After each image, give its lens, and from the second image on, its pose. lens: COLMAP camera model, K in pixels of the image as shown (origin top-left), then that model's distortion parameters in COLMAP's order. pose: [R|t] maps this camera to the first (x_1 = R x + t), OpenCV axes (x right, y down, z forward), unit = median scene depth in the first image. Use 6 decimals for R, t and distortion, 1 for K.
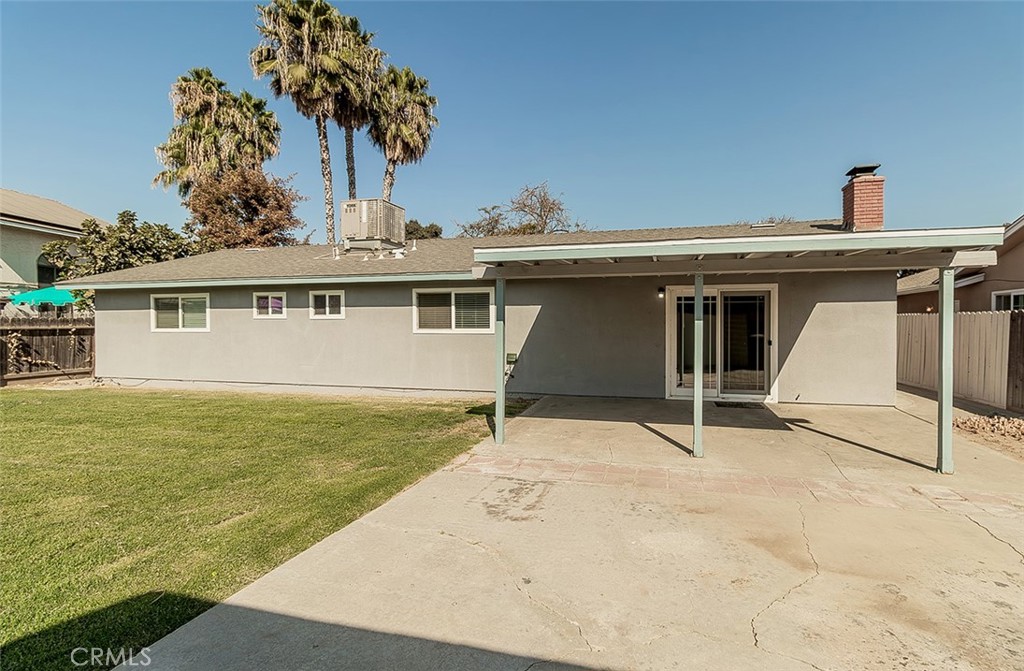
lens RADIAL K [[444.1, 0, 512.0], [0, 444.1, 335.5], [0, 0, 1]] dist [0.000428, -0.000223]
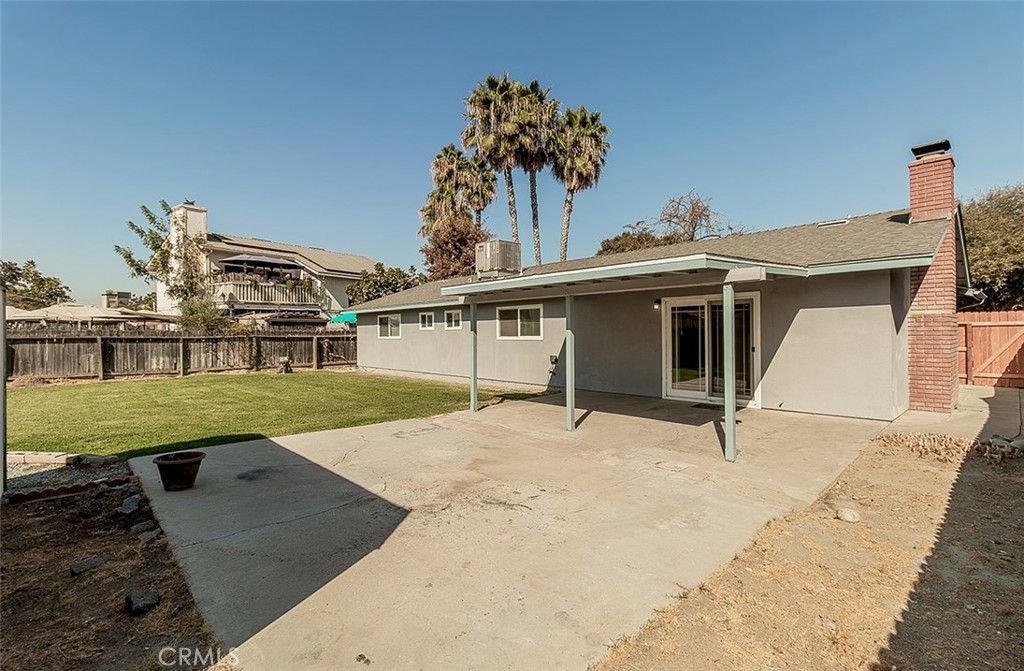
lens RADIAL K [[444.1, 0, 512.0], [0, 444.1, 335.5], [0, 0, 1]] dist [0.000428, -0.000223]
pose [[0.849415, -0.003541, -0.527714, 0.265552], [-0.004991, 0.999879, -0.014743, 0.001046], [0.527702, 0.015157, 0.849294, -0.067421]]
